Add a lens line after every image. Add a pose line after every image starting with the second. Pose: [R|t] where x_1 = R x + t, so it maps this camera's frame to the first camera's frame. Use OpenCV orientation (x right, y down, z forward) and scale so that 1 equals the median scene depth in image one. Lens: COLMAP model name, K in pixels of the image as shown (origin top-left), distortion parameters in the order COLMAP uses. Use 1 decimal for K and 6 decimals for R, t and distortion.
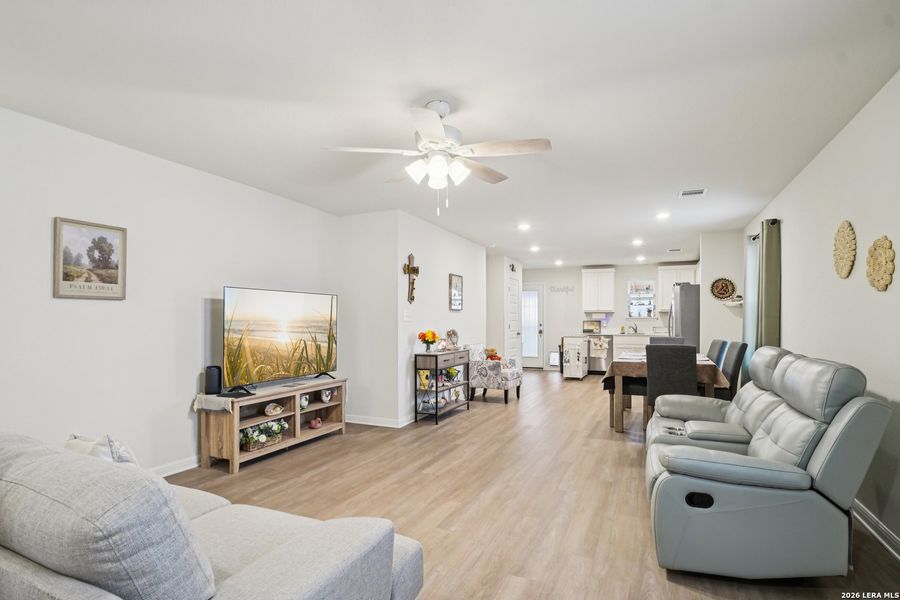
lens RADIAL K [[466.1, 0, 444.7], [0, 466.1, 322.5], [0, 0, 1]] dist [-0.018290, -0.002913]
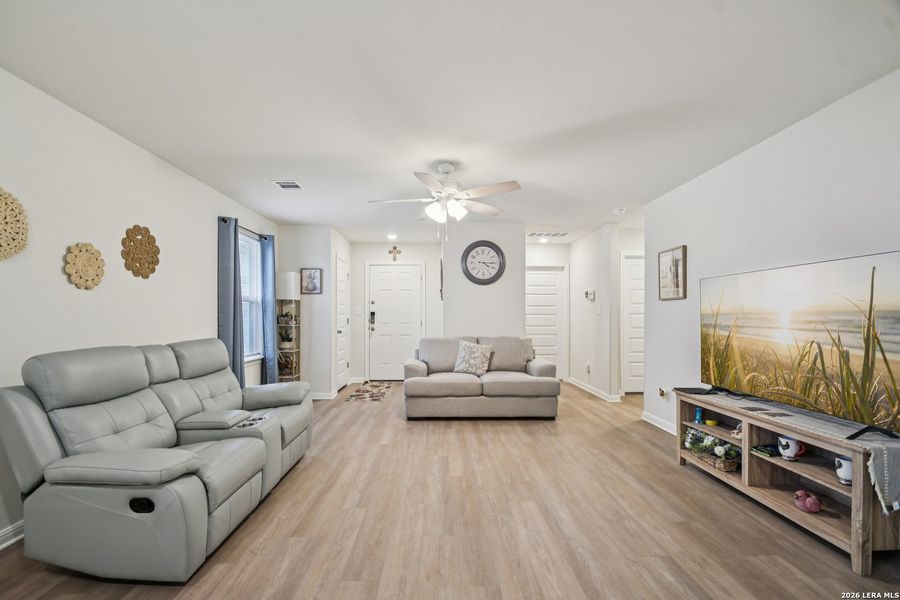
lens RADIAL K [[397.7, 0, 443.0], [0, 397.7, 322.9], [0, 0, 1]] dist [-0.002674, -0.006690]
pose [[-0.904045, 0.011980, -0.427270, 0.258084], [0.003439, 0.999779, 0.020756, -0.001778], [0.427424, 0.017295, -0.903886, 1.046034]]
